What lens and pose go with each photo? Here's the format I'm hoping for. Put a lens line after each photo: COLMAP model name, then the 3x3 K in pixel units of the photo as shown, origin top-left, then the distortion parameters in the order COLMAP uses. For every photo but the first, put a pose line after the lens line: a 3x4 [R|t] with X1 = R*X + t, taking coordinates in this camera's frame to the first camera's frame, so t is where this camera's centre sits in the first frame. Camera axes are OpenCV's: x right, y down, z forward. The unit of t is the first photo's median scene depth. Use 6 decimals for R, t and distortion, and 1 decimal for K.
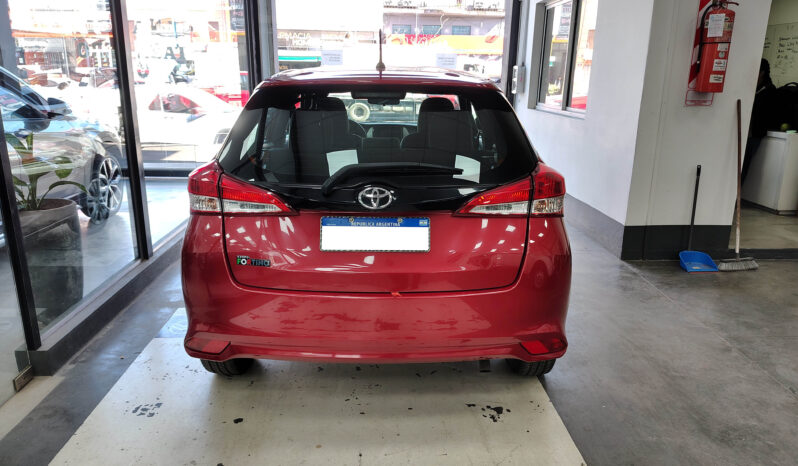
lens RADIAL K [[556.1, 0, 390.1], [0, 556.1, 229.9], [0, 0, 1]] dist [0.033453, -0.034113]
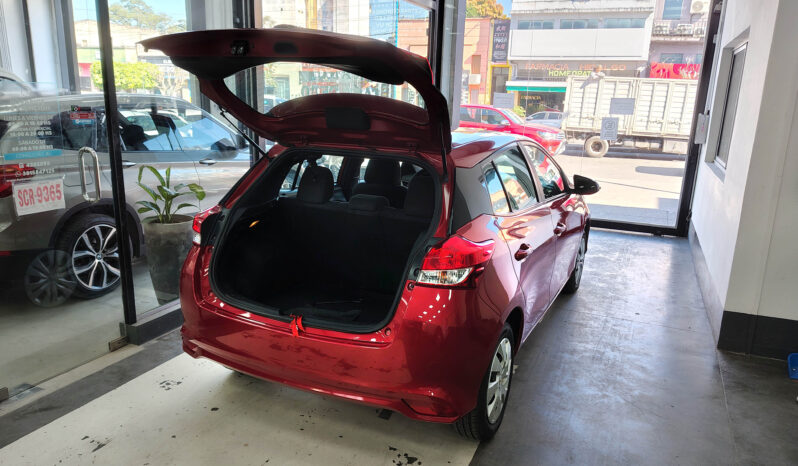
lens RADIAL K [[556.1, 0, 405.0], [0, 556.1, 229.8], [0, 0, 1]] dist [0.033453, -0.034113]
pose [[0.905709, 0.114488, -0.408146, 0.560382], [-0.133011, 0.990965, -0.017189, -0.091313], [0.402491, 0.069856, 0.912755, -0.007655]]
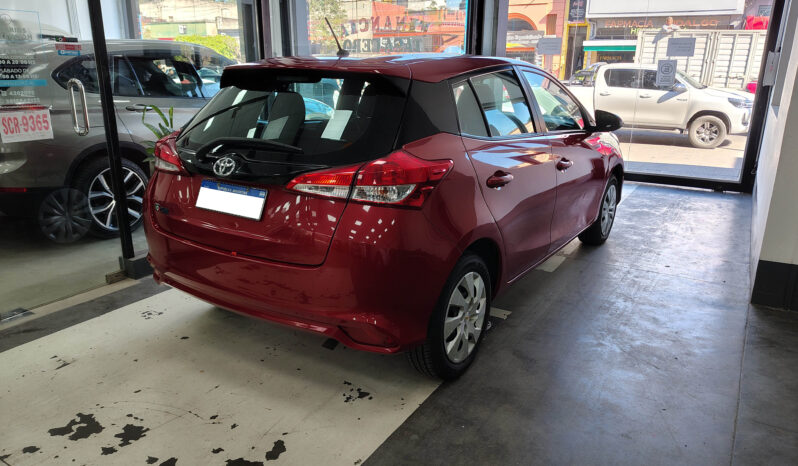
lens RADIAL K [[556.1, 0, 402.6], [0, 556.1, 231.2], [0, 0, 1]] dist [0.033453, -0.034113]
pose [[0.840553, 0.150464, -0.520414, 0.722838], [-0.142466, 0.988236, 0.055617, -0.033903], [0.522660, 0.027392, 0.852101, 0.171775]]
